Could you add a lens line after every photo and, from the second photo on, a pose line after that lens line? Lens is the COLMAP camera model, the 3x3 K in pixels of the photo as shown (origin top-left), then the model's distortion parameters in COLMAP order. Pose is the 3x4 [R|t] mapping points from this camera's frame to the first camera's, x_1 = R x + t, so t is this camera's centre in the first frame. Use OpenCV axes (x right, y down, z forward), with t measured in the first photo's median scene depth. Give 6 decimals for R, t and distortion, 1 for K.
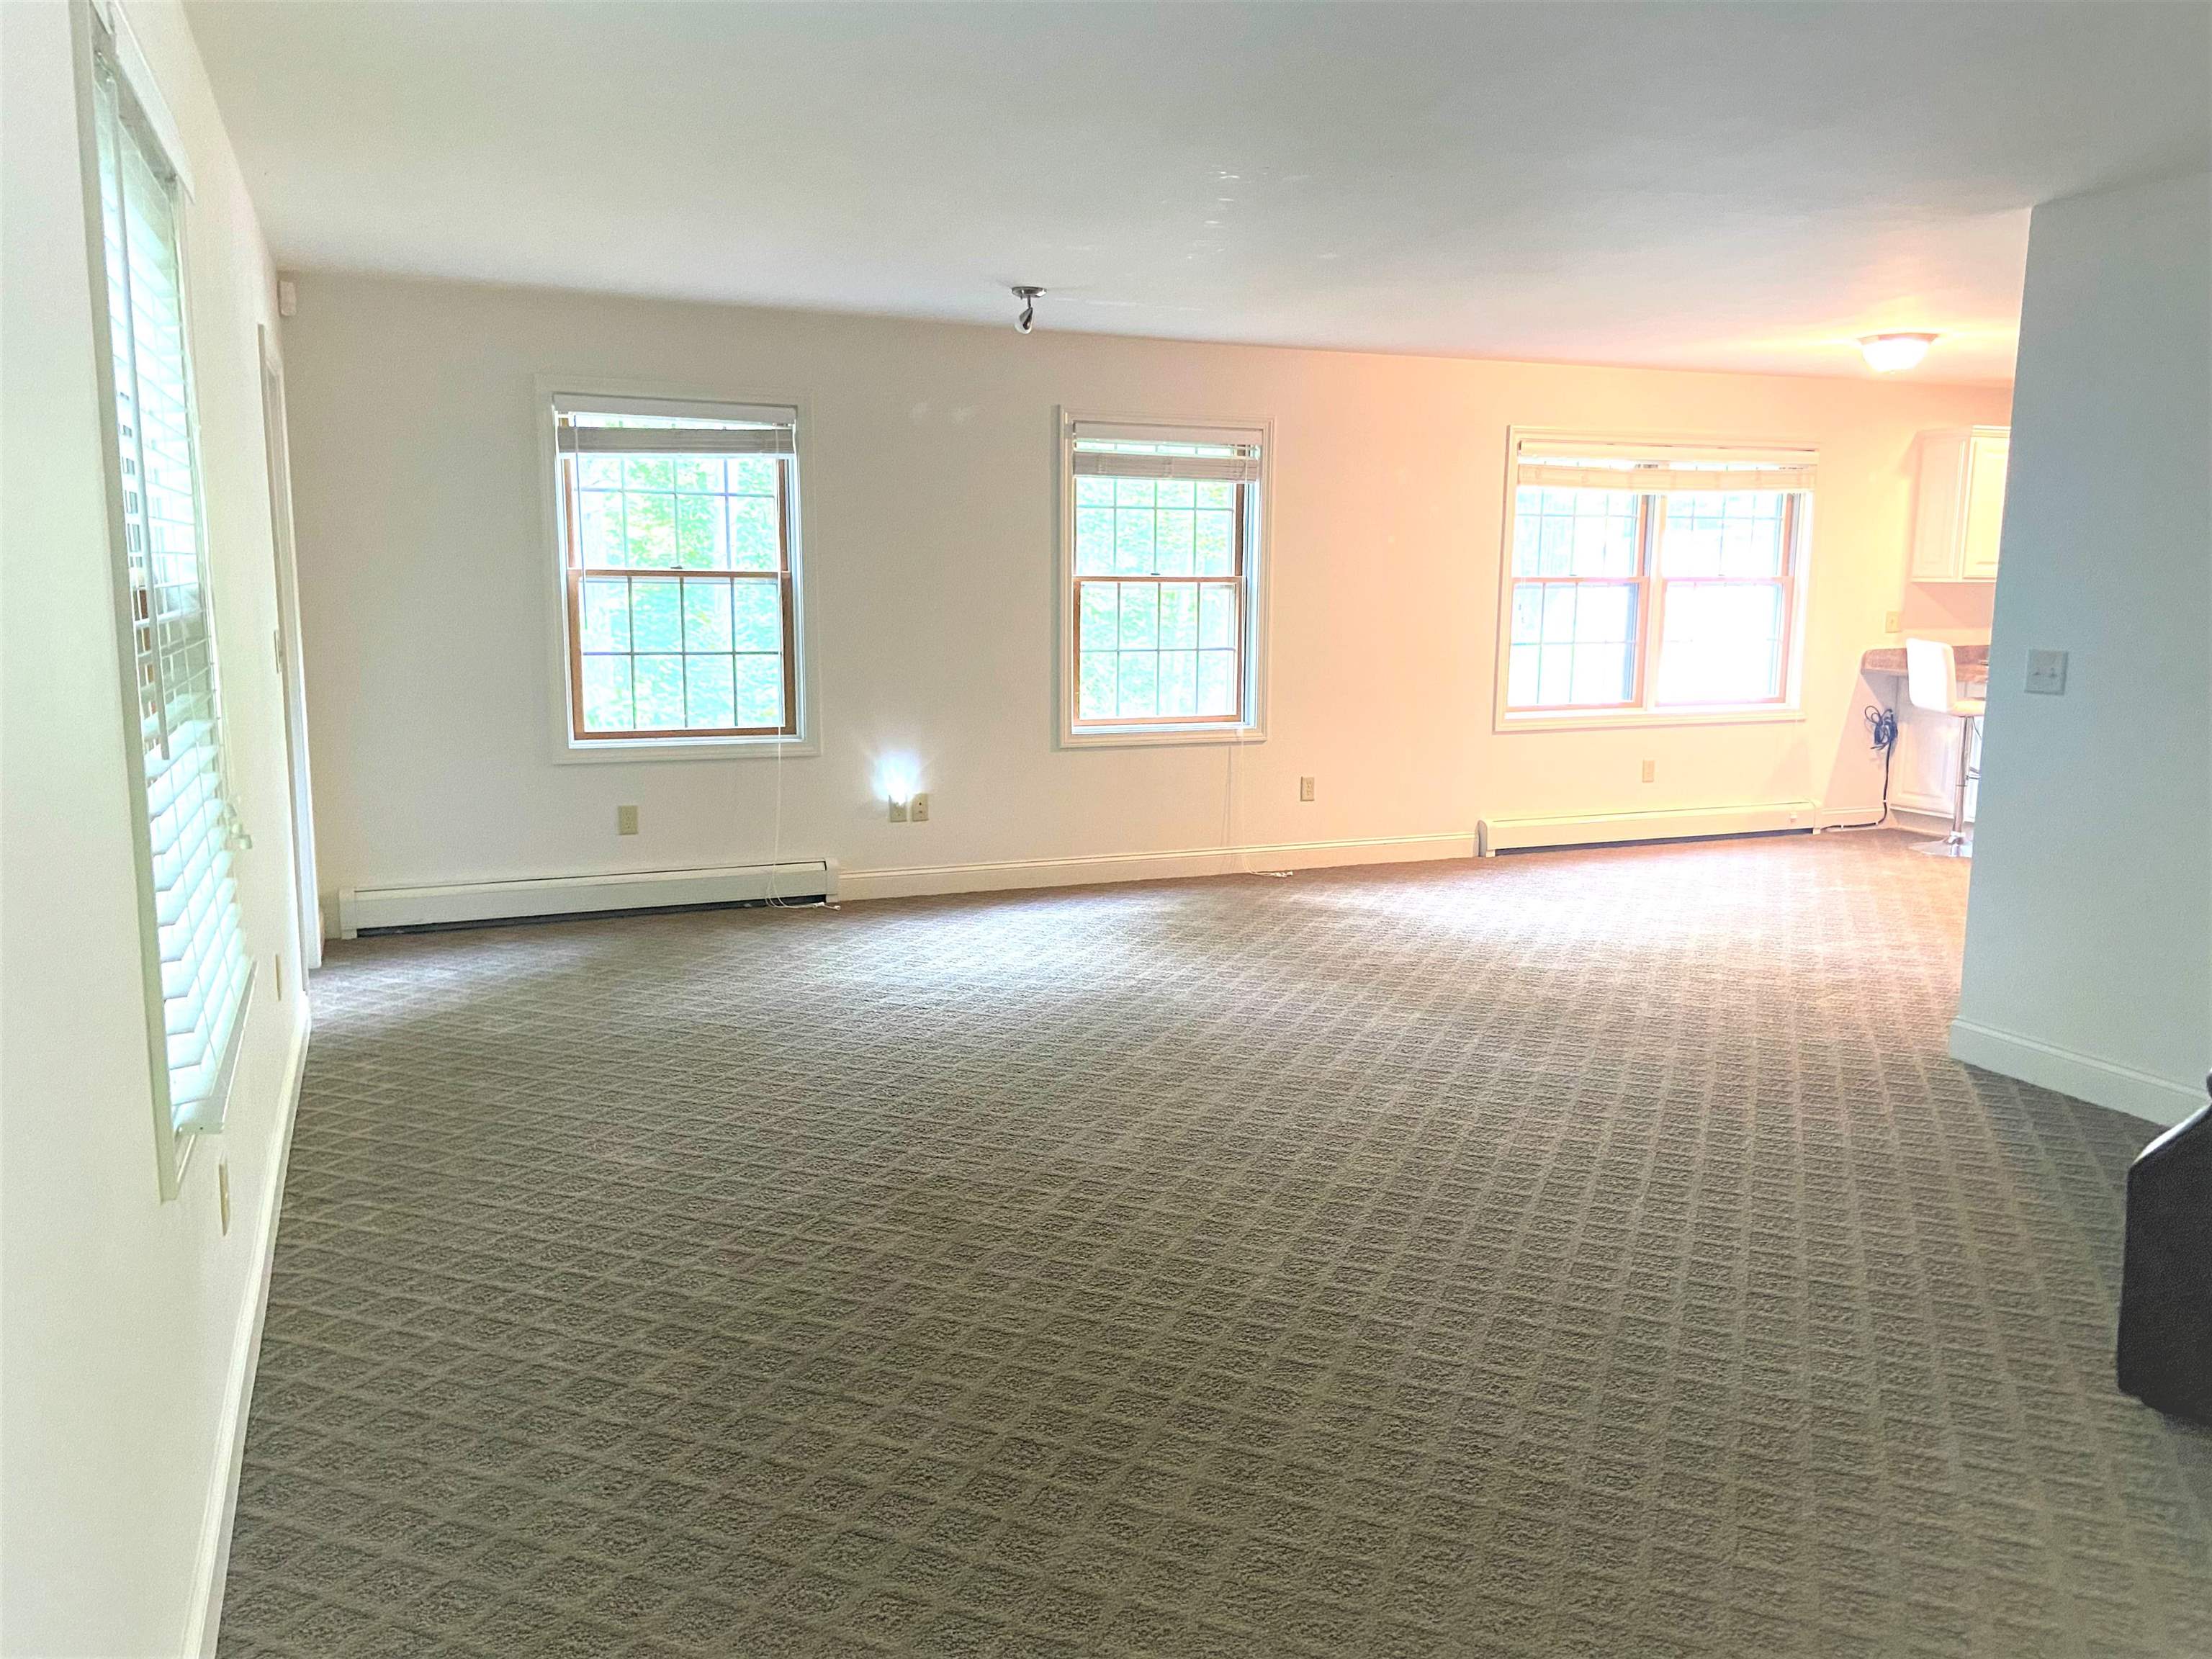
lens RADIAL K [[1667.0, 0, 1102.4], [0, 1667.0, 811.2], [0, 0, 1]] dist [0.078651, -0.007420]
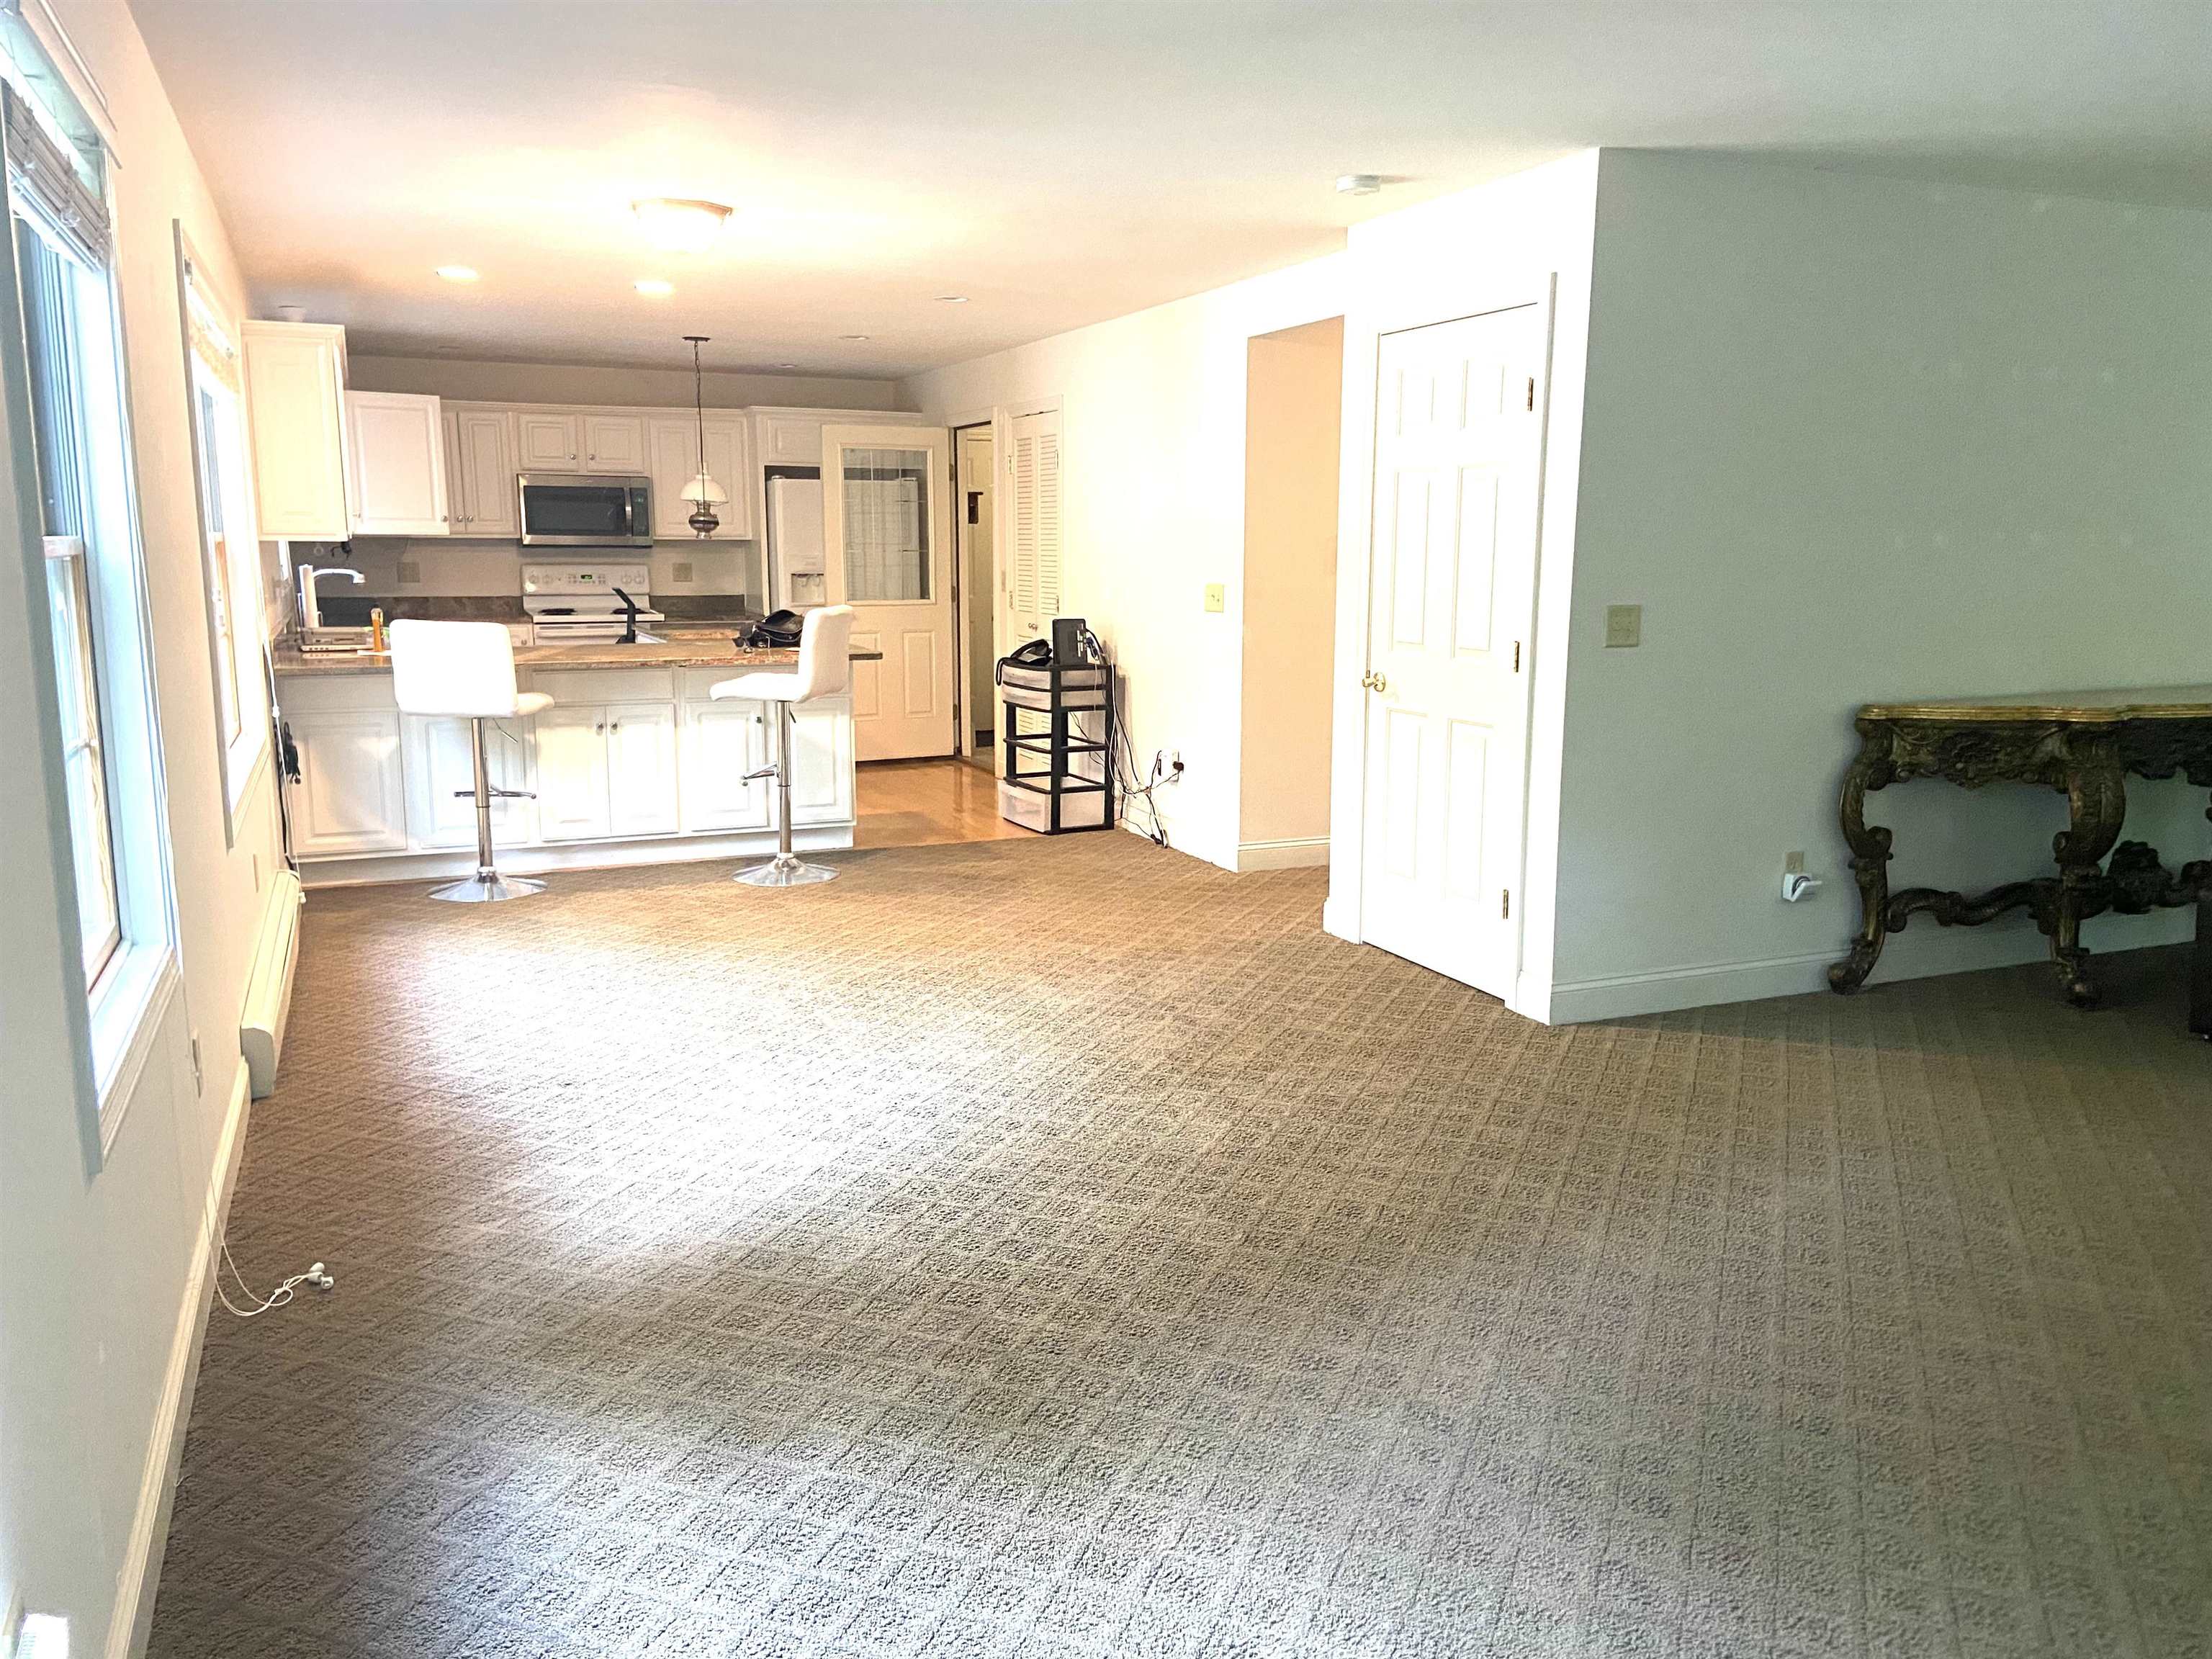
lens RADIAL K [[1667.0, 0, 1102.4], [0, 1667.0, 811.2], [0, 0, 1]] dist [0.078651, -0.007420]
pose [[-0.006944, -0.171575, 0.985147, -0.266845], [0.145179, 0.974559, 0.170755, -0.110216], [-0.989381, 0.144209, 0.018142, 0.761139]]
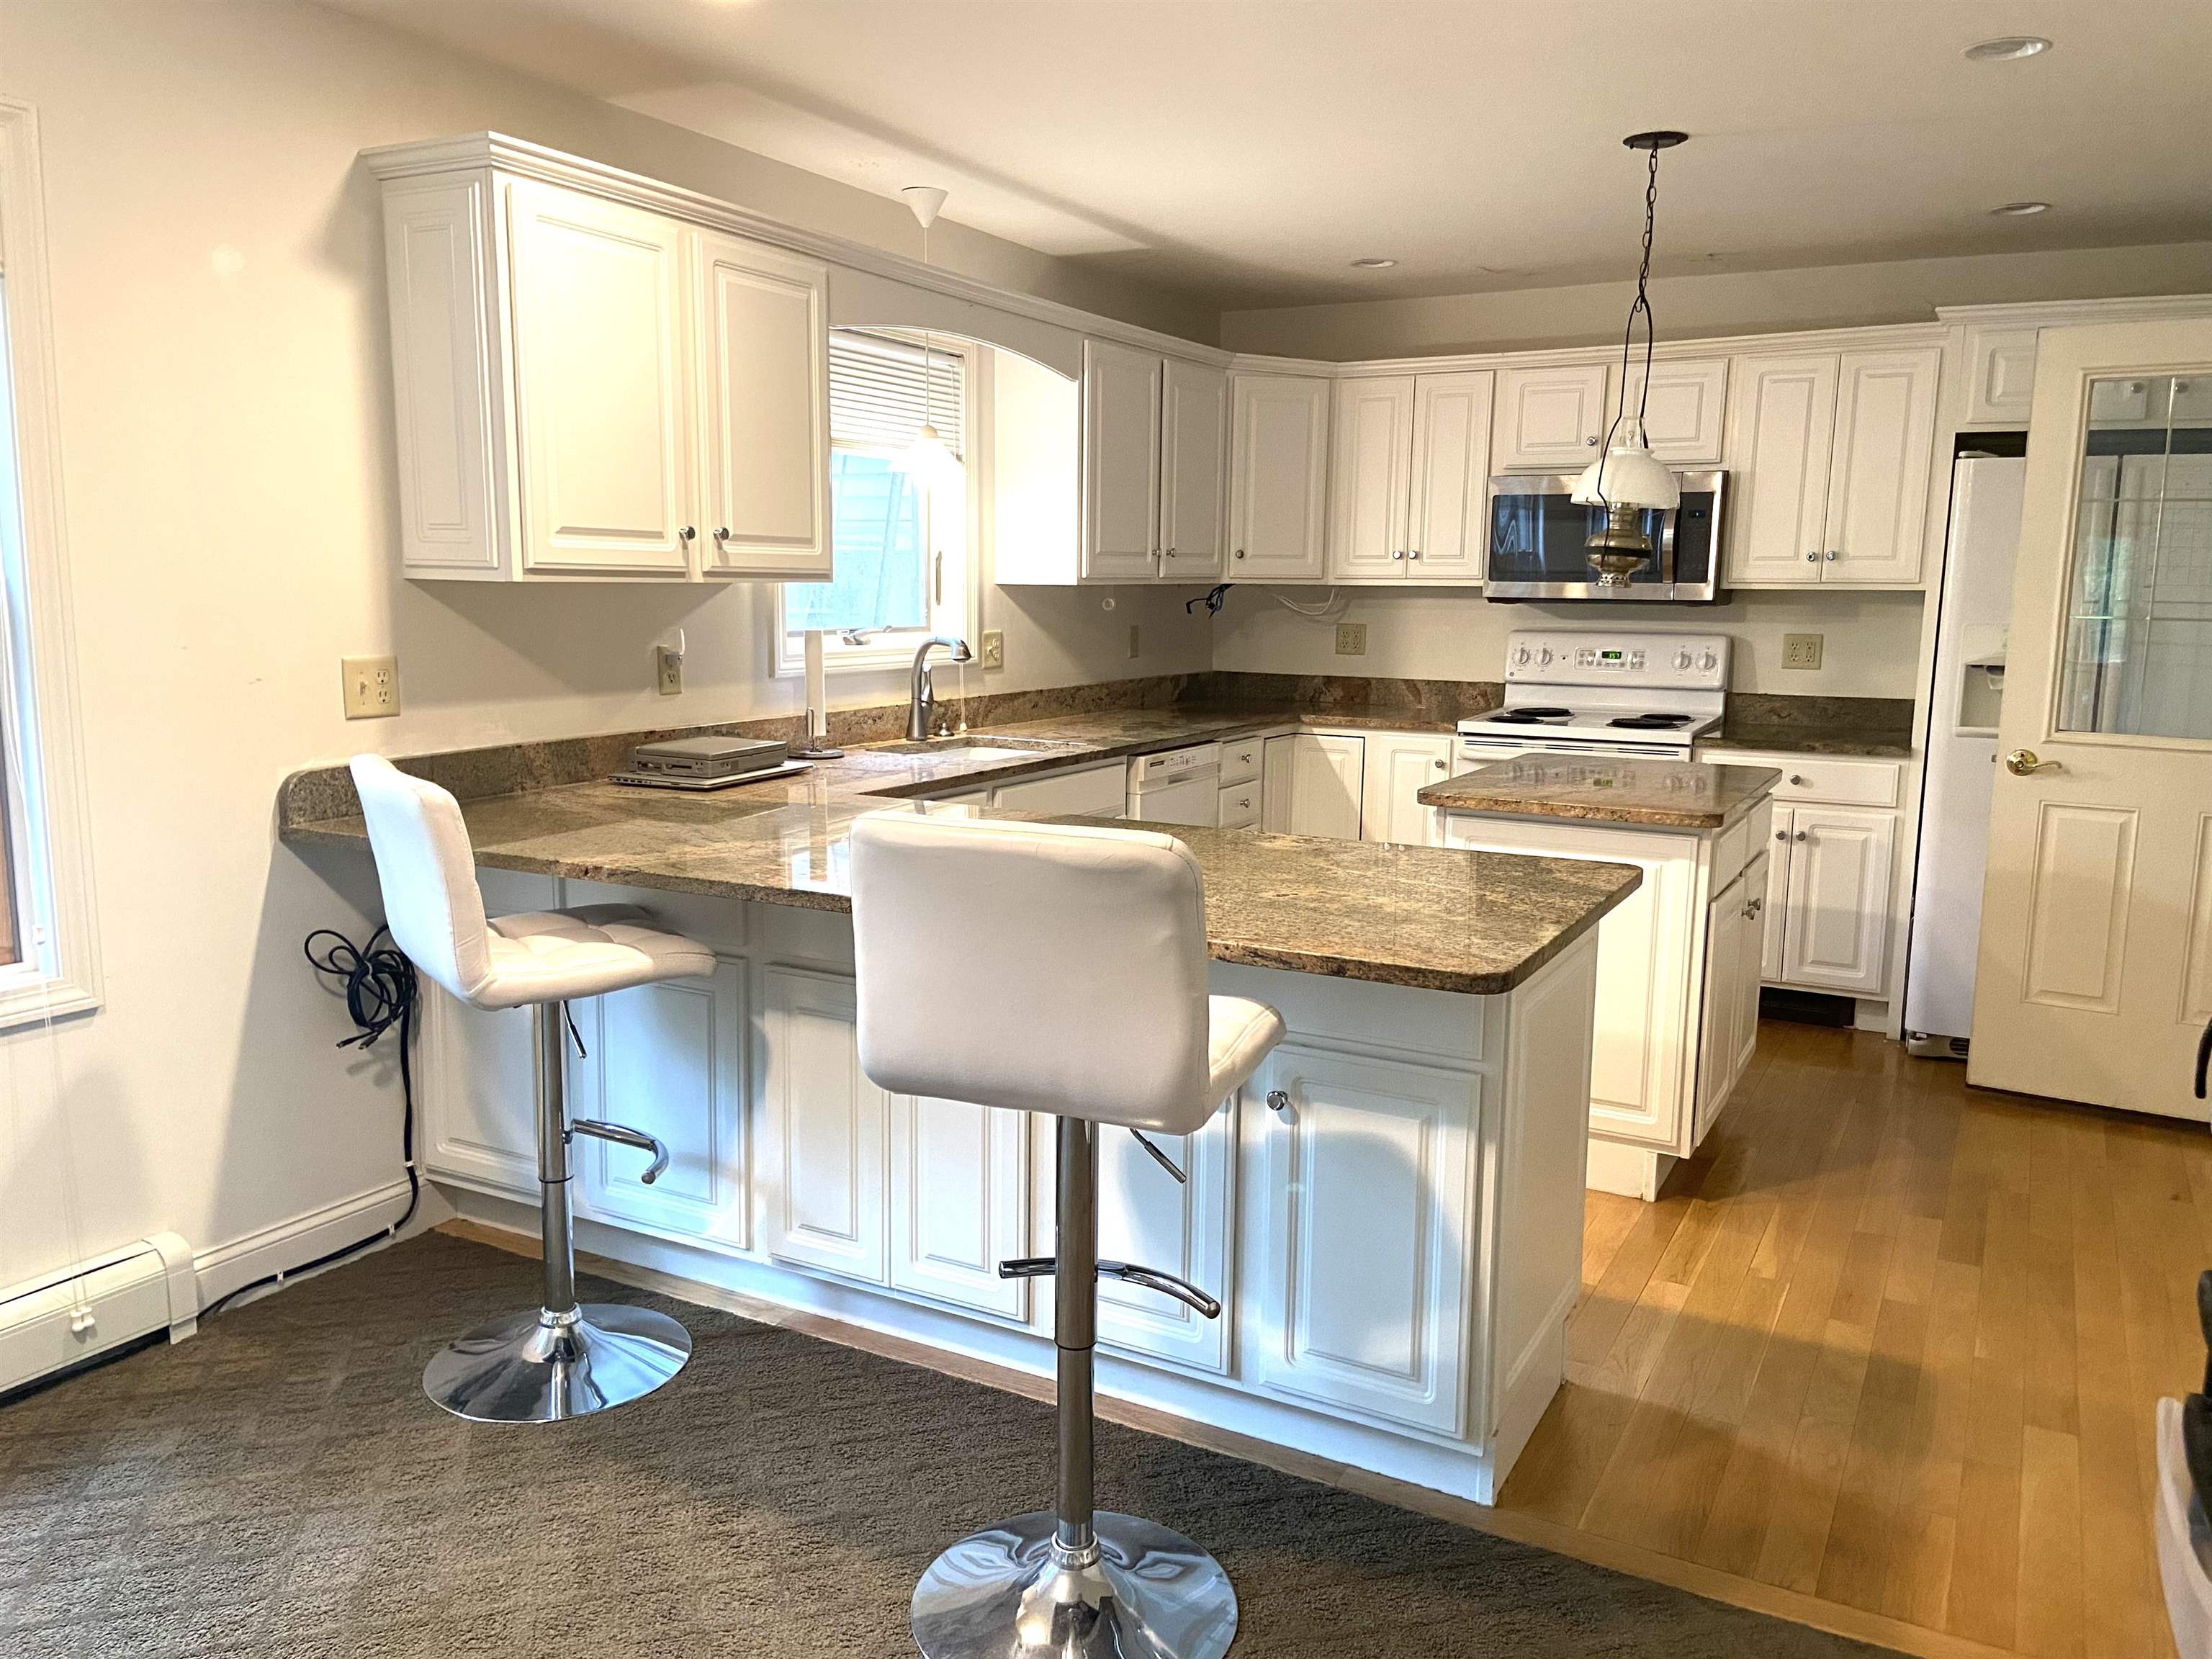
lens RADIAL K [[1667.0, 0, 1102.4], [0, 1667.0, 811.2], [0, 0, 1]] dist [0.078651, -0.007420]
pose [[0.779863, -0.086810, 0.619902, 0.419035], [0.084895, 0.995855, 0.032655, -0.097379], [-0.620167, 0.027160, 0.784000, 0.717269]]
